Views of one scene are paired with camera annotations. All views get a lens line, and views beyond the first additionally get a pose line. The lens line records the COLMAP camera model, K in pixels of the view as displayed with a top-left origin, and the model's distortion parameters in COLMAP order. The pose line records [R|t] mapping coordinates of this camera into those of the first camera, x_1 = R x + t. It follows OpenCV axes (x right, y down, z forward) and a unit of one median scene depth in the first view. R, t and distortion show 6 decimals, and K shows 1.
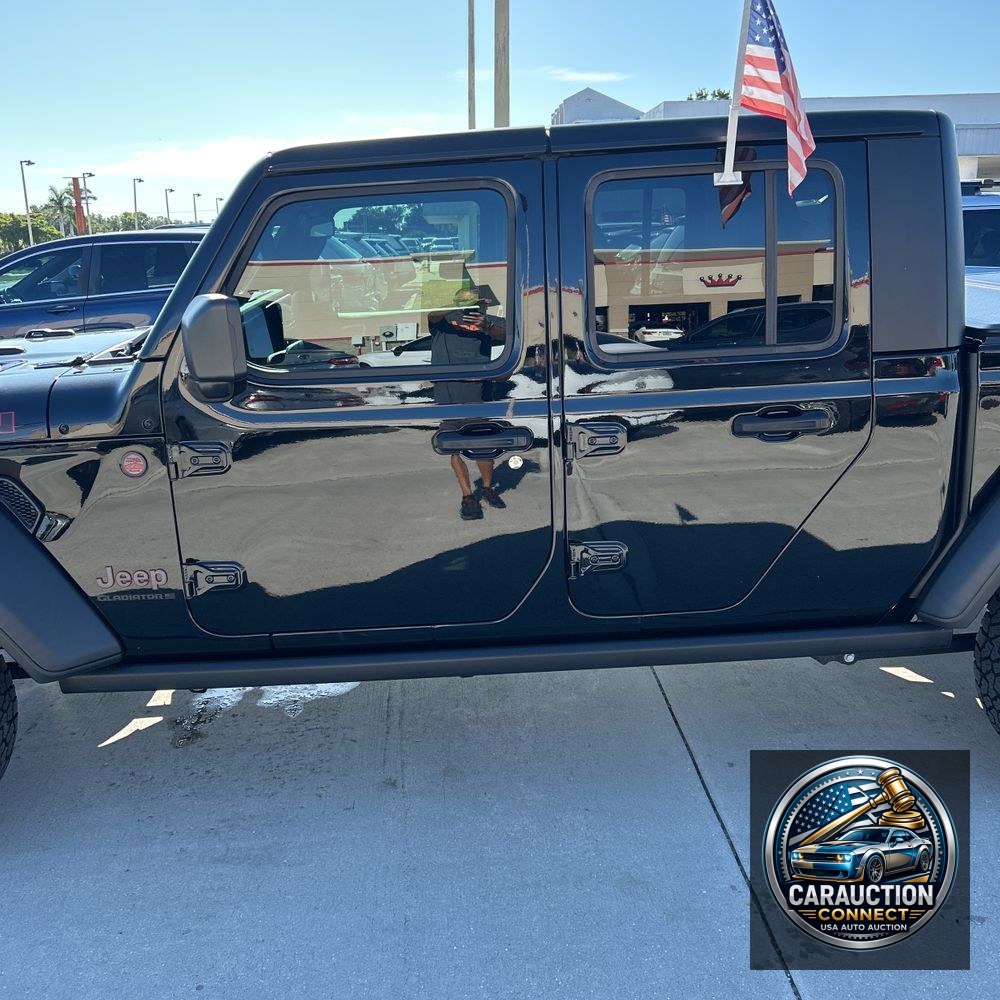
lens RADIAL K [[999.7, 0, 498.8], [0, 999.7, 511.7], [0, 0, 1]] dist [0.035257, -0.023681]
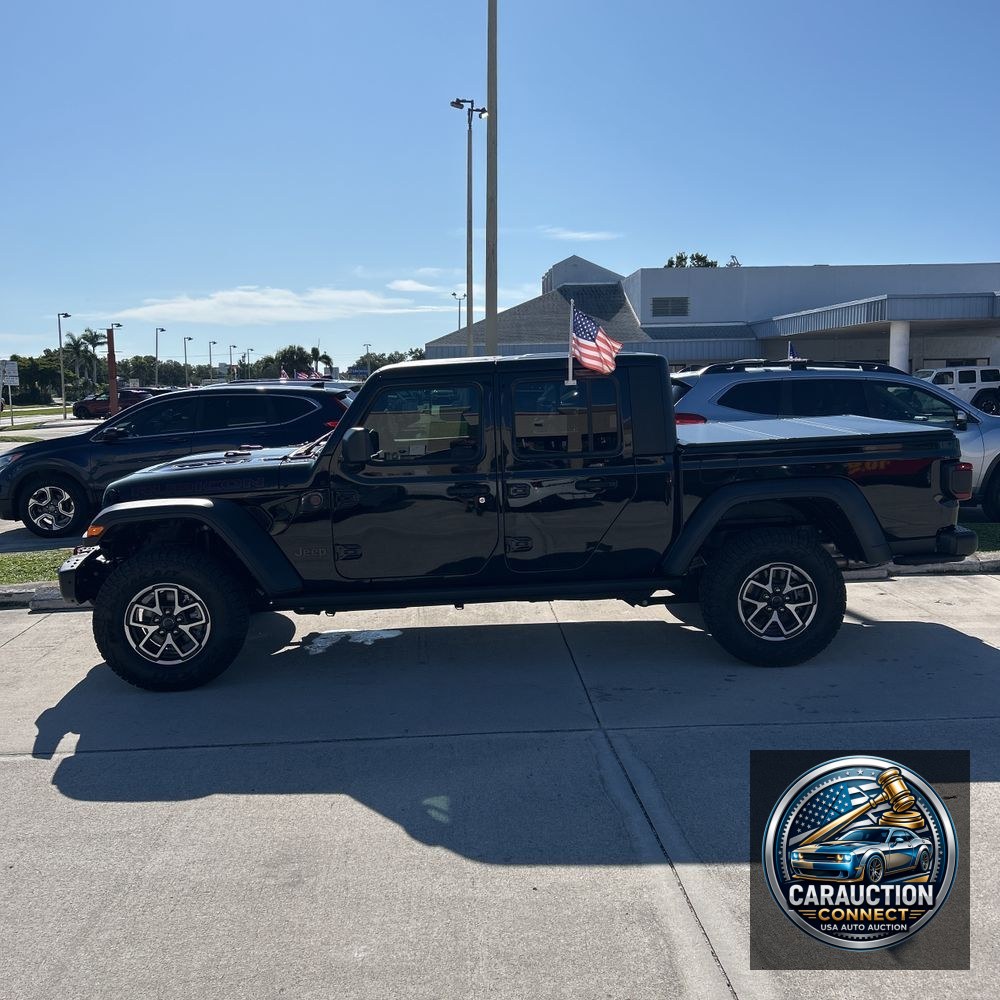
lens RADIAL K [[999.7, 0, 498.8], [0, 999.7, 511.7], [0, 0, 1]] dist [0.035257, -0.023681]
pose [[0.999959, 0.007864, 0.004522, 0.034045], [-0.007167, 0.990462, -0.137601, 0.227148], [-0.005561, 0.137563, 0.990477, -0.989004]]
